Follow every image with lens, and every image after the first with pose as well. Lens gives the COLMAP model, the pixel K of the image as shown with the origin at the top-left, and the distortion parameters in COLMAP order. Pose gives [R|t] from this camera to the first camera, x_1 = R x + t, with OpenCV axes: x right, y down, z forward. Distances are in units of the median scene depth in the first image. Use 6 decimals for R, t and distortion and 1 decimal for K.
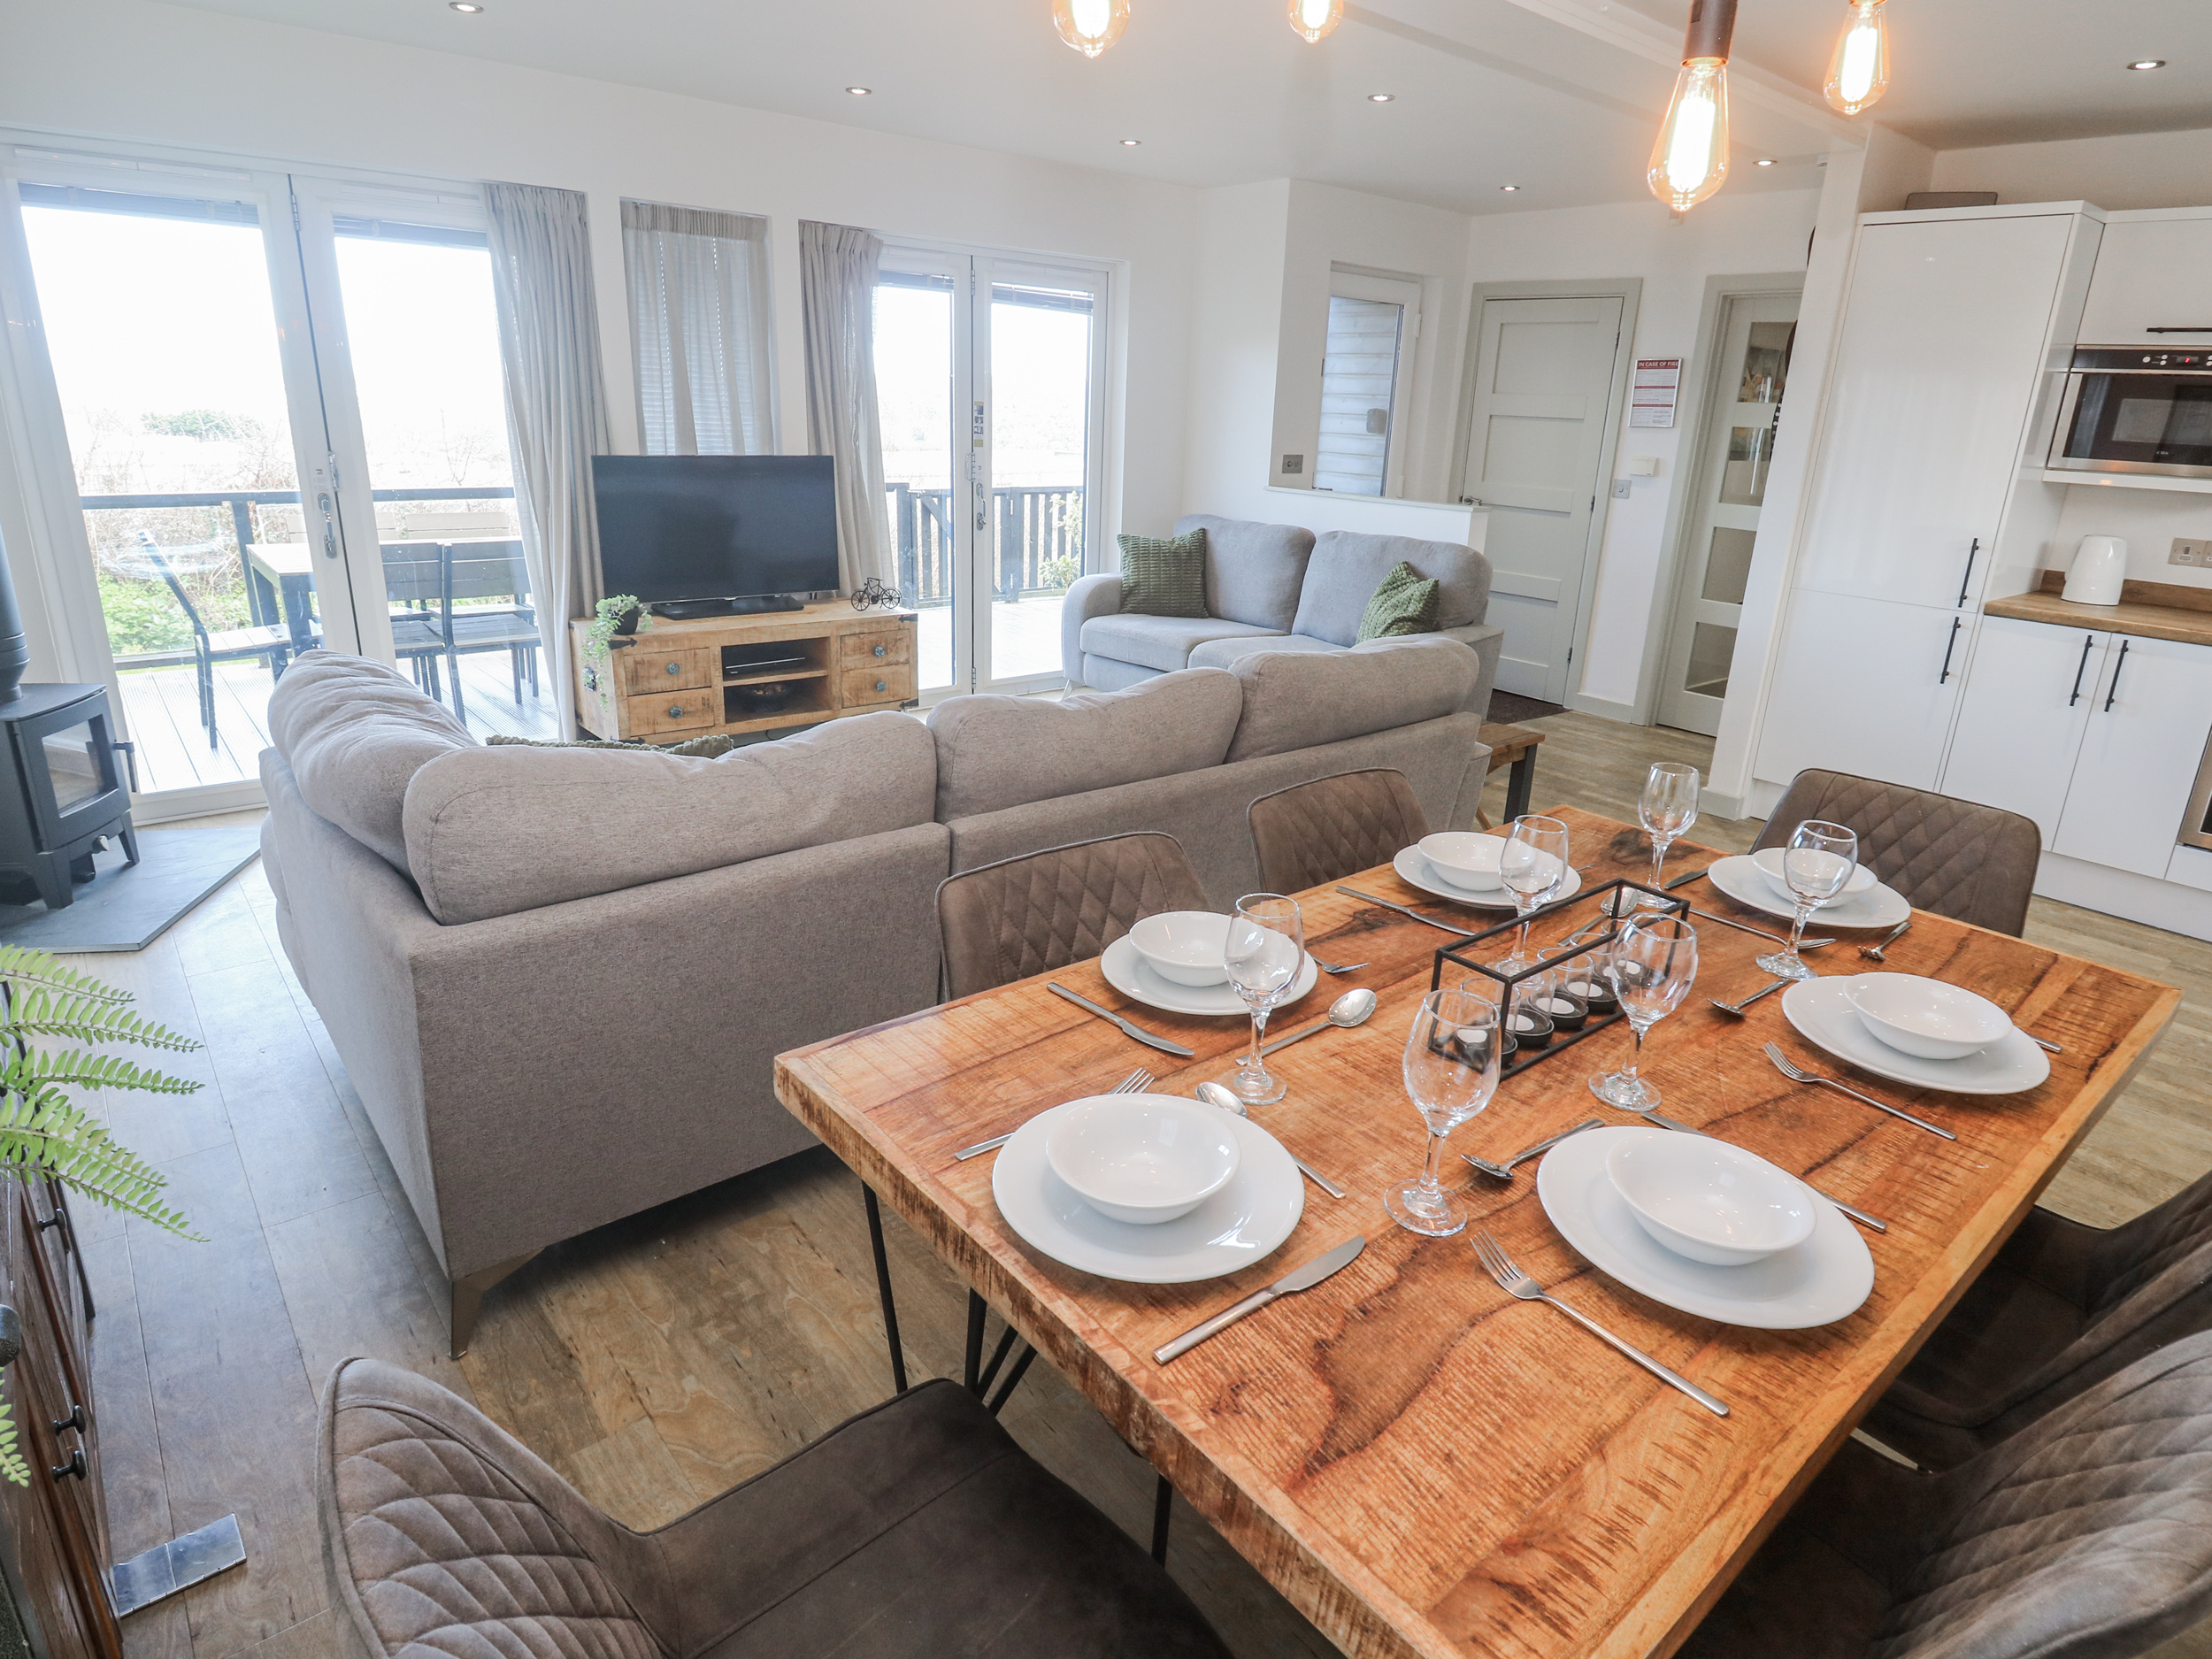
lens RADIAL K [[1243.5, 0, 1136.6], [0, 1243.5, 803.4], [0, 0, 1]] dist [0.000438, -0.013454]
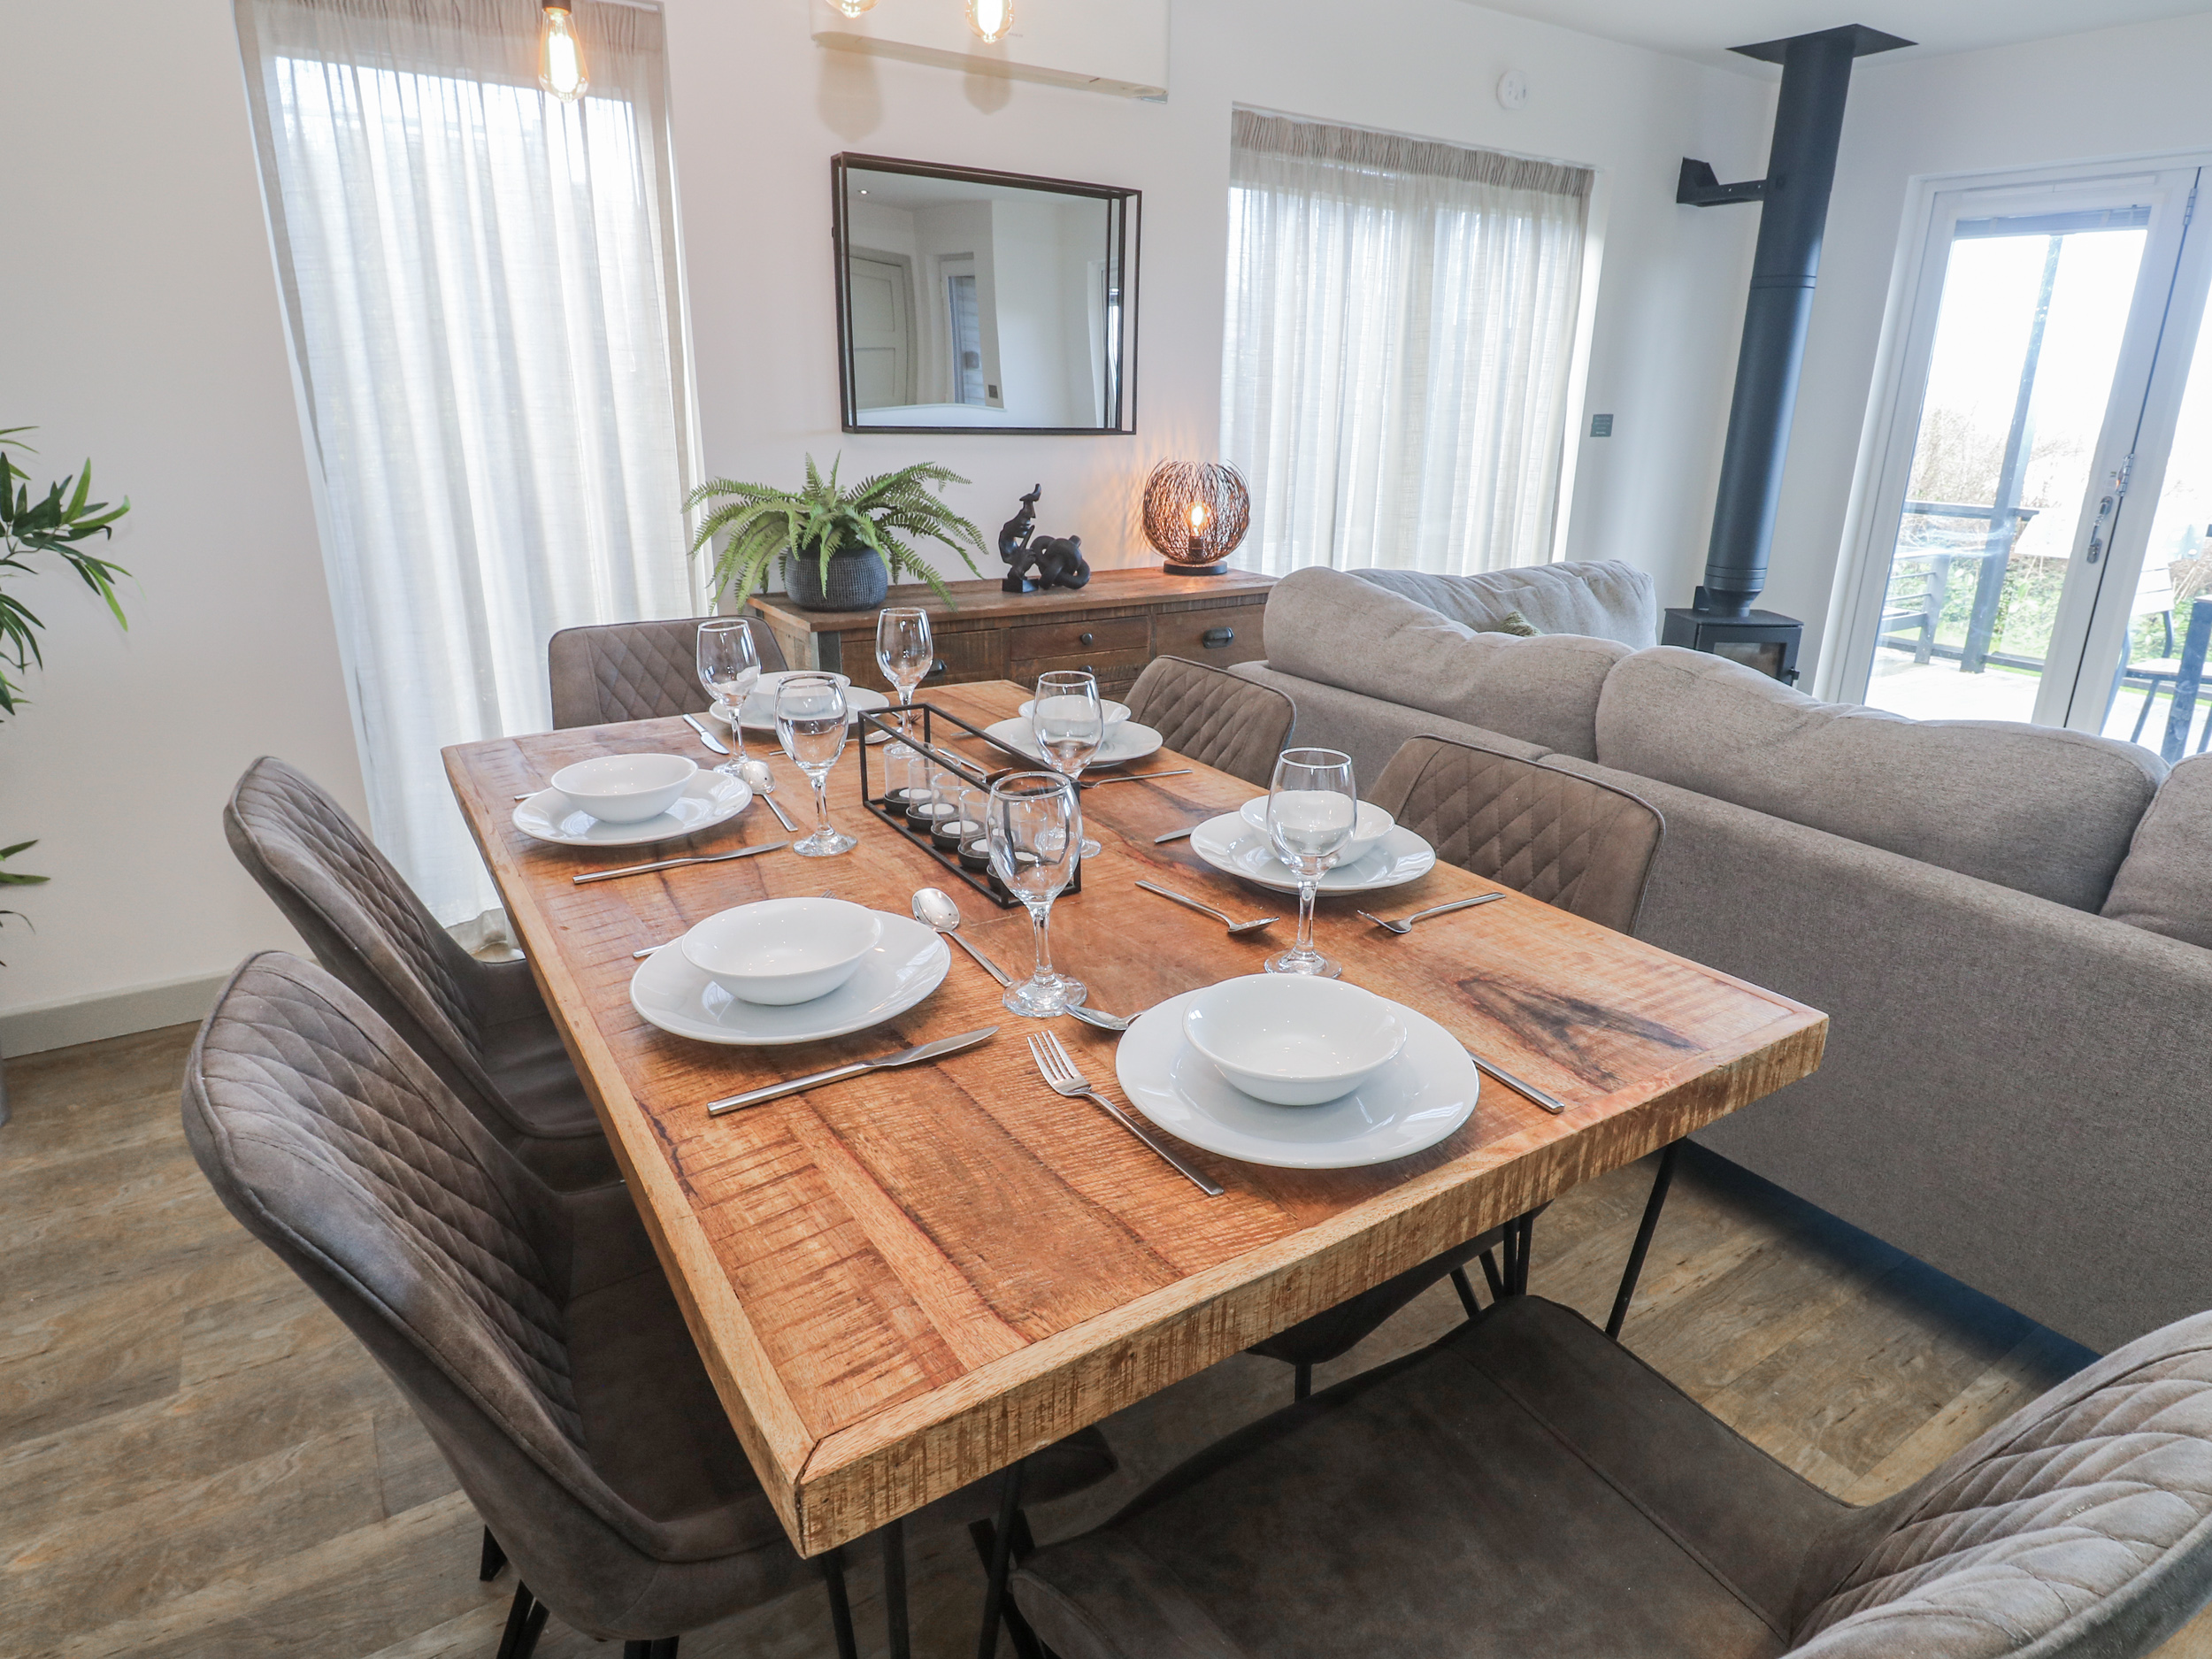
lens RADIAL K [[1243.5, 0, 1145.8], [0, 1243.5, 813.8], [0, 0, 1]] dist [0.000438, -0.013454]
pose [[-0.123808, 0.270825, -0.954634, 0.395579], [-0.328451, 0.896623, 0.296965, -0.060216], [0.936372, 0.350317, -0.022056, 0.363453]]
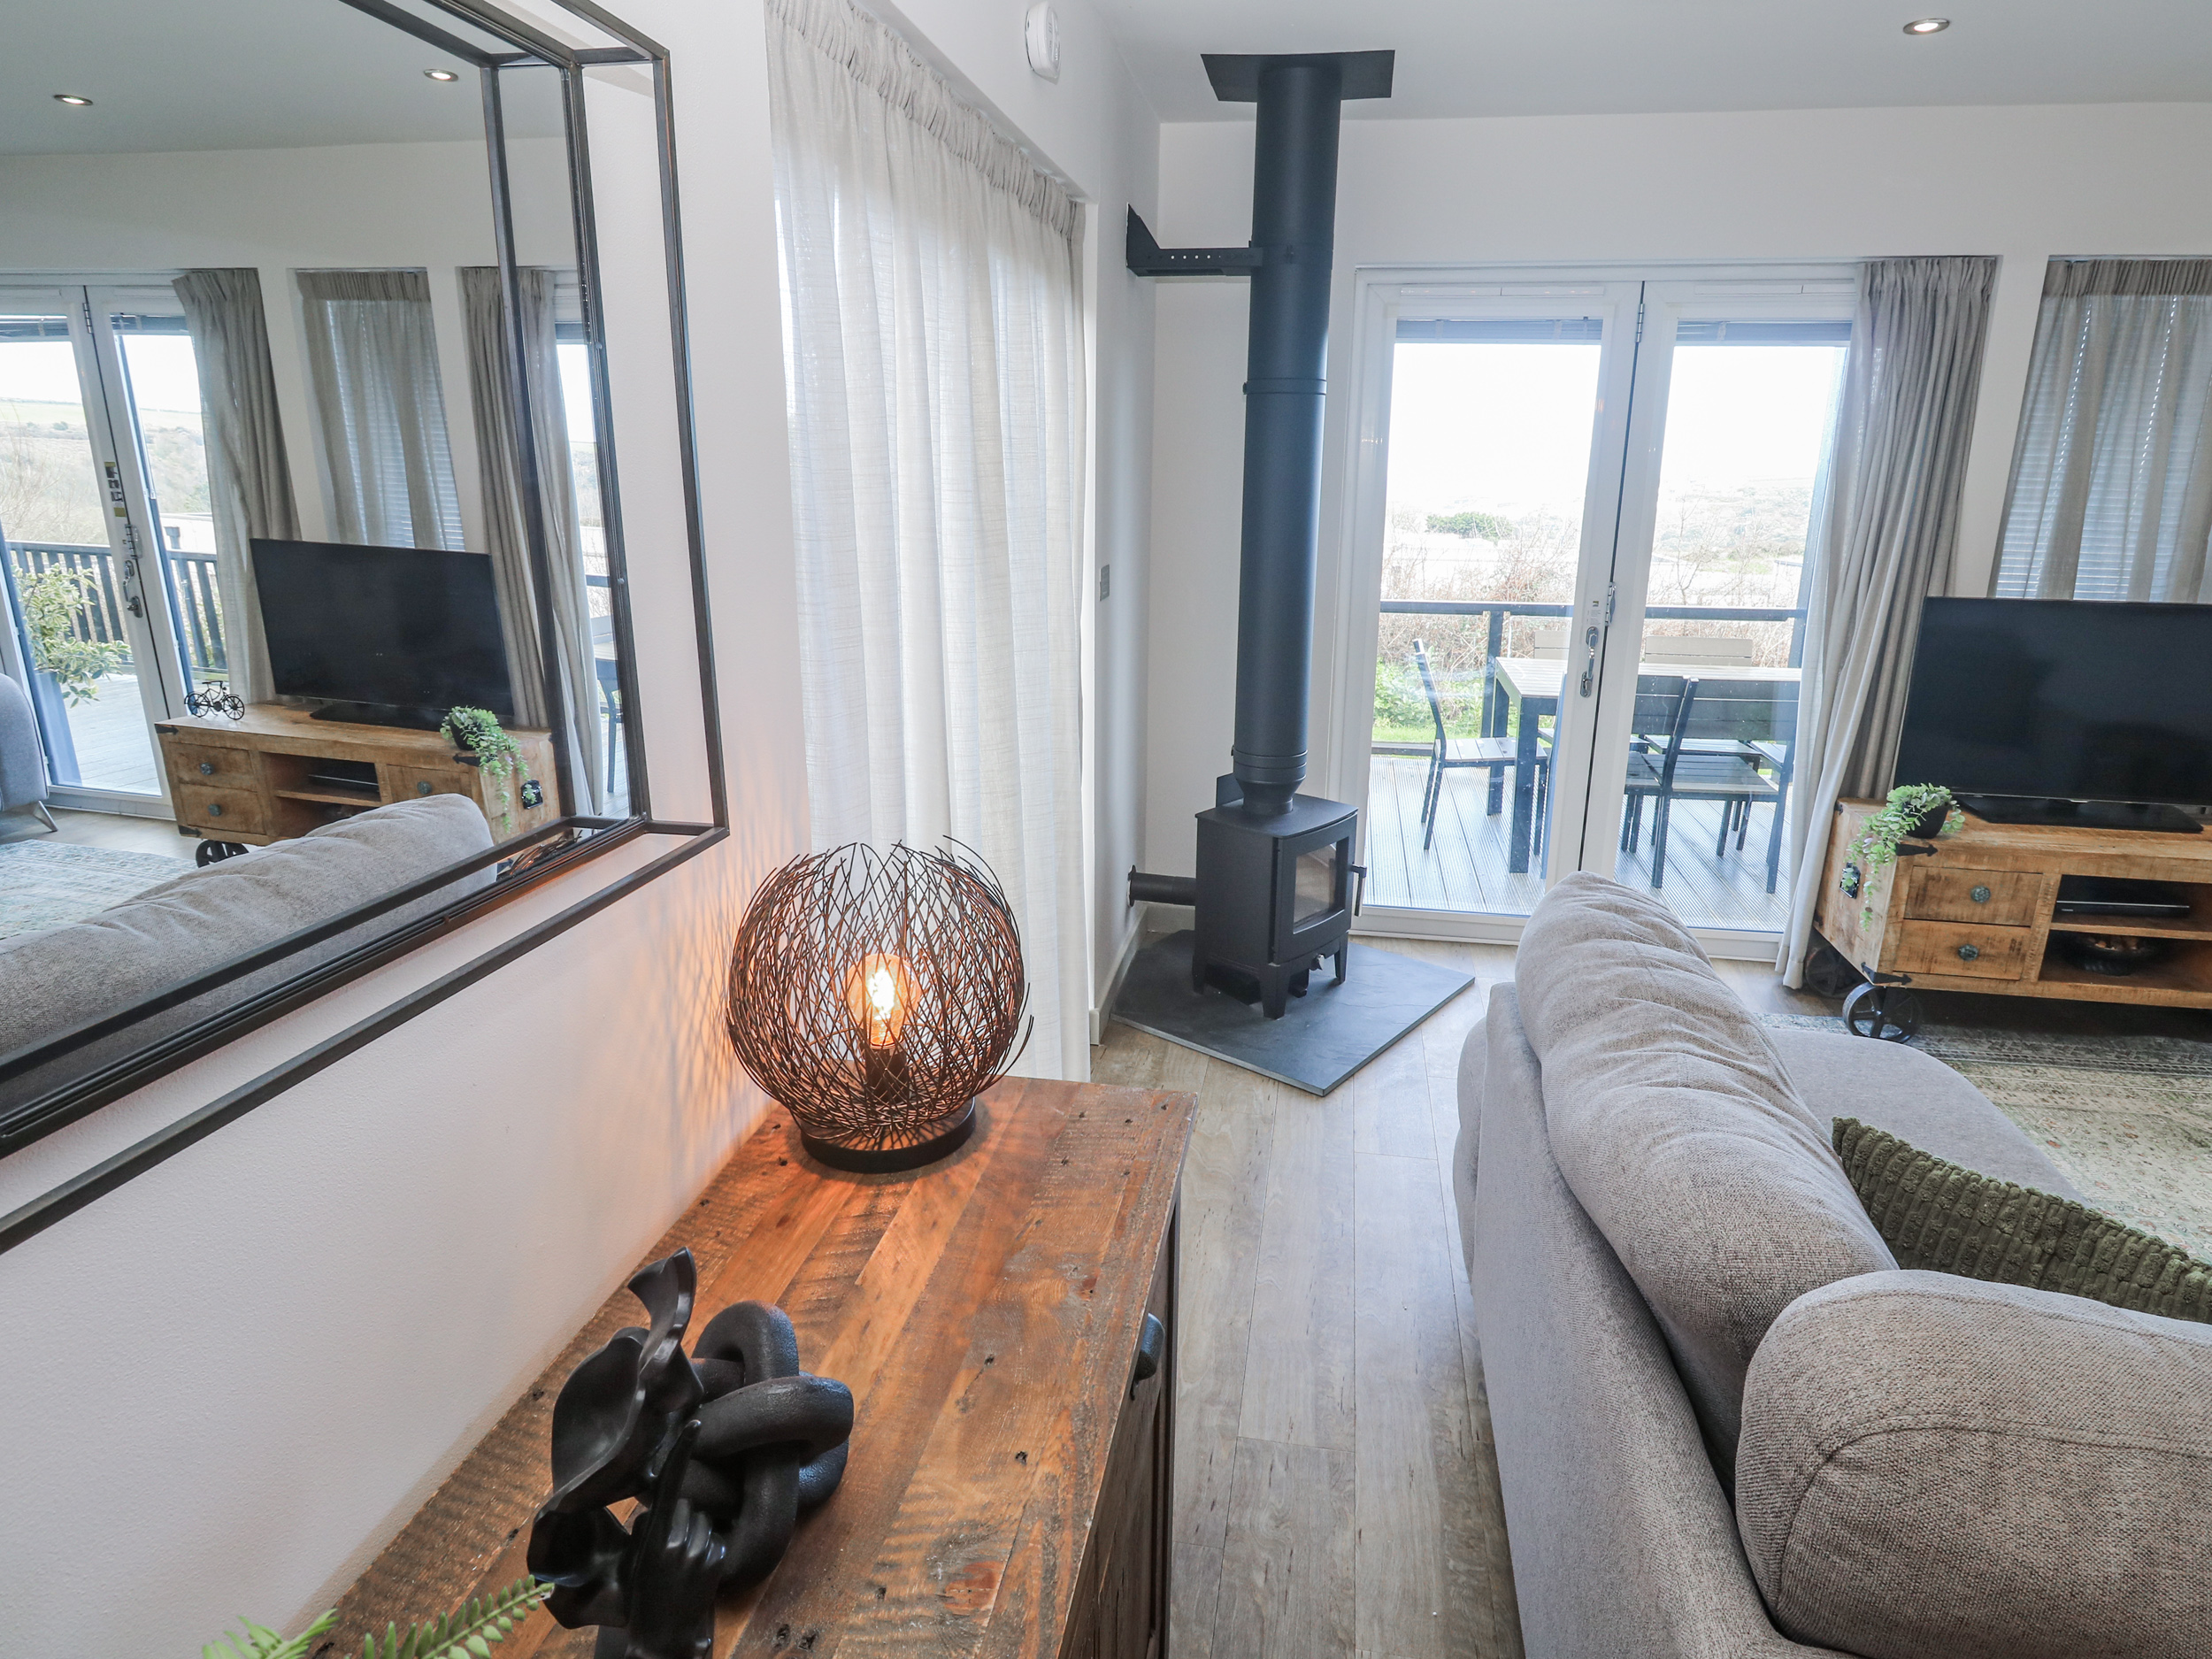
lens RADIAL K [[1210.9, 0, 1139.2], [0, 1210.9, 807.7], [0, 0, 1]] dist [0.001901, -0.014867]
pose [[0.634552, 0.172029, -0.753492, -0.159156], [-0.222581, 0.974286, 0.034992, -0.070692], [0.740136, 0.145509, 0.656525, 0.171583]]
